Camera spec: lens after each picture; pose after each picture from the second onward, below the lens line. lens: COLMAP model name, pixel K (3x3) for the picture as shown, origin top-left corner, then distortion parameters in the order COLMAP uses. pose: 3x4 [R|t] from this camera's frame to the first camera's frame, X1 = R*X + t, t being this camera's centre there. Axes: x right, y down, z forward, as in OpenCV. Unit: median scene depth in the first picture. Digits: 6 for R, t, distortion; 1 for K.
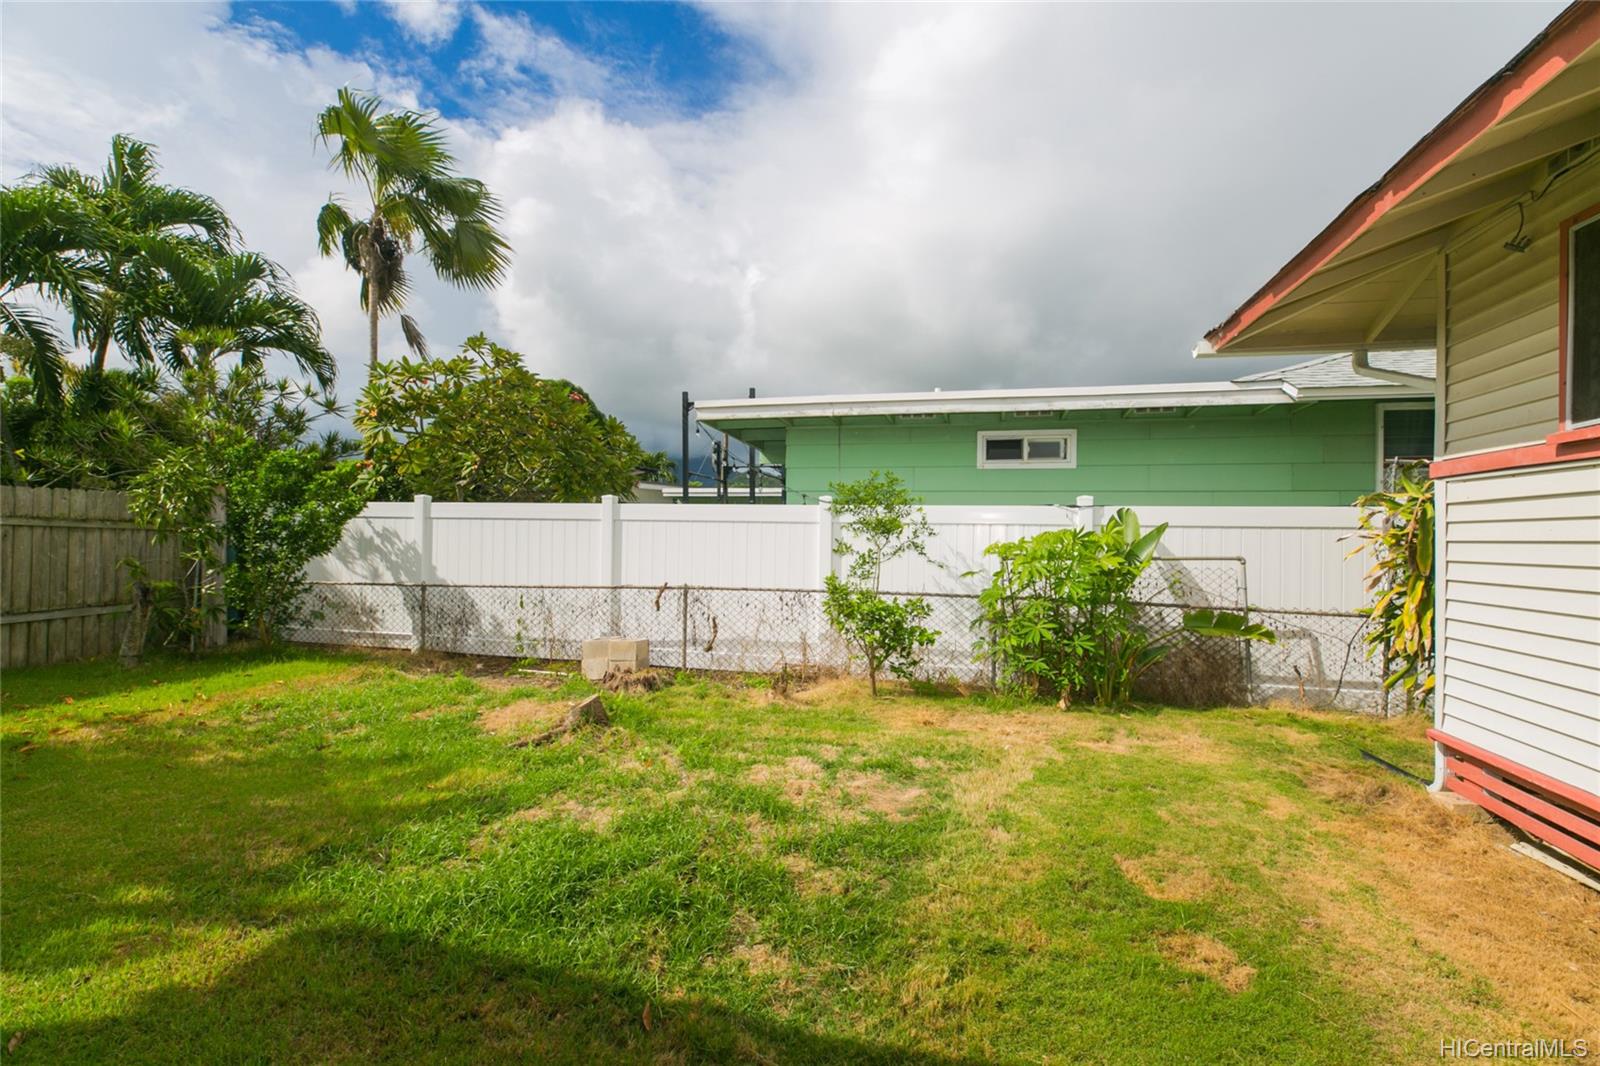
lens RADIAL K [[740.3, 0, 800.0], [0, 740.3, 533.0], [0, 0, 1]] dist [0.000050, -0.000099]
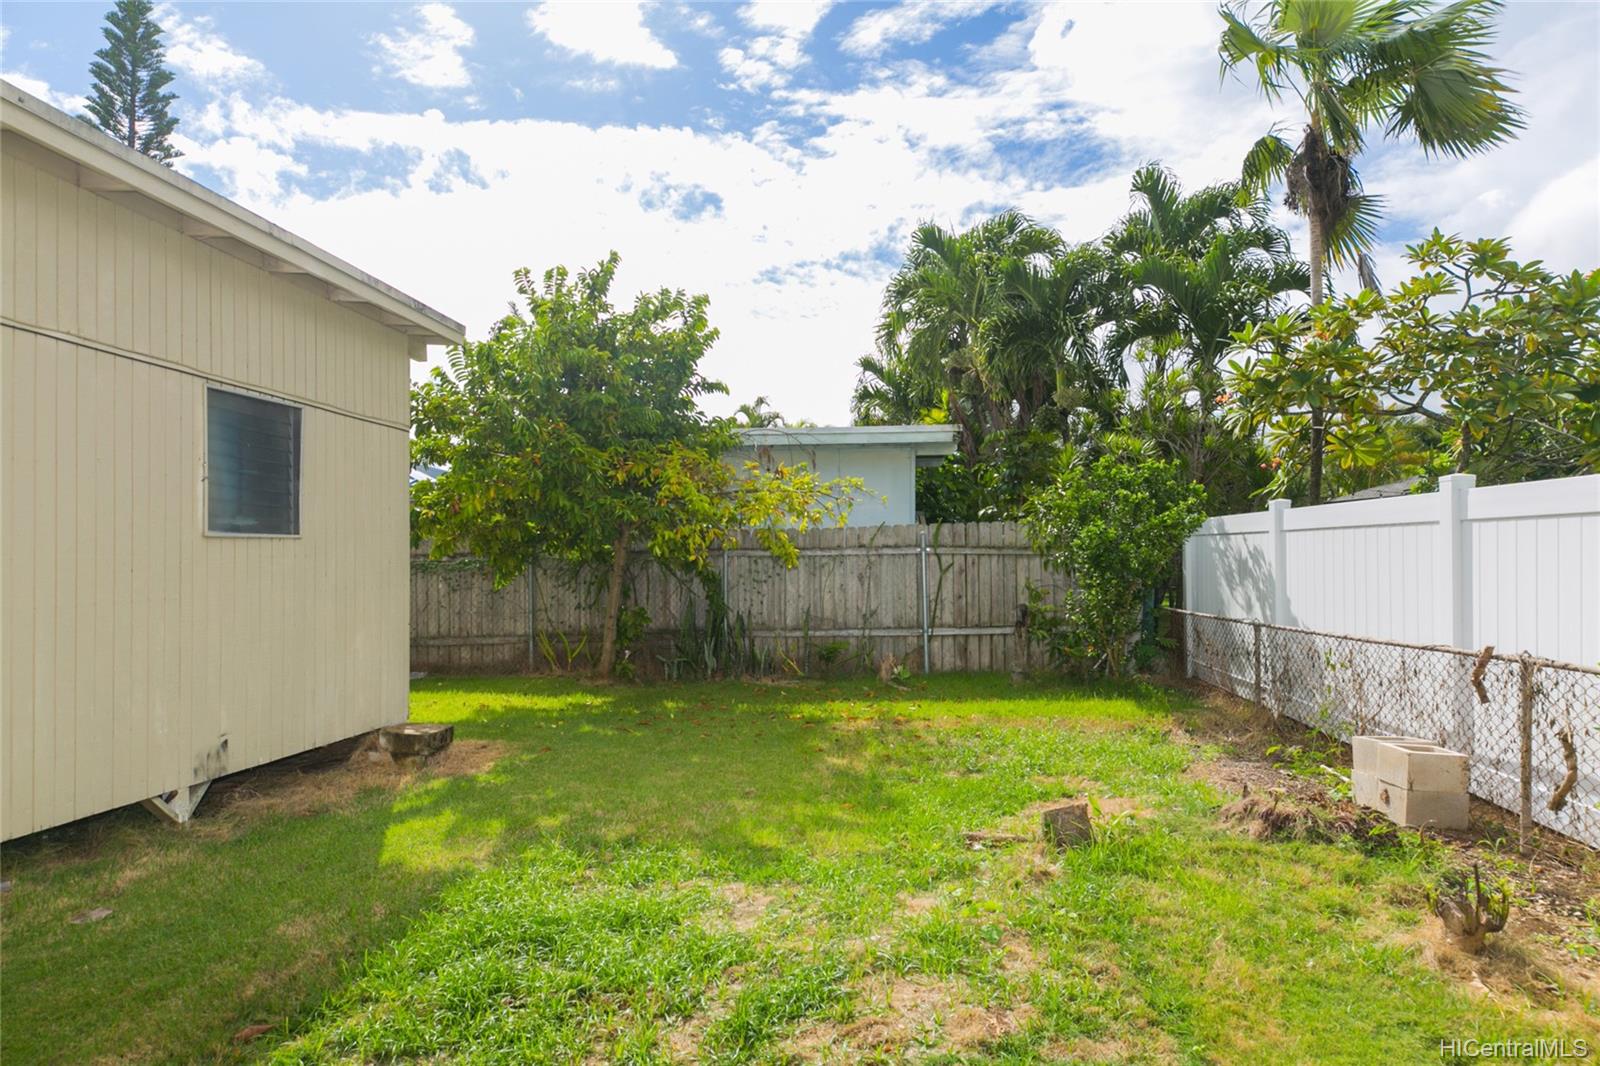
lens RADIAL K [[907.6, 0, 801.4], [0, 907.6, 573.2], [0, 0, 1]] dist [-0.017557, -0.000906]
pose [[0.130577, 0.002605, -0.991435, 0.349712], [0.026173, 0.999639, 0.006074, 0.003741], [0.991093, -0.026742, 0.130462, 0.481357]]
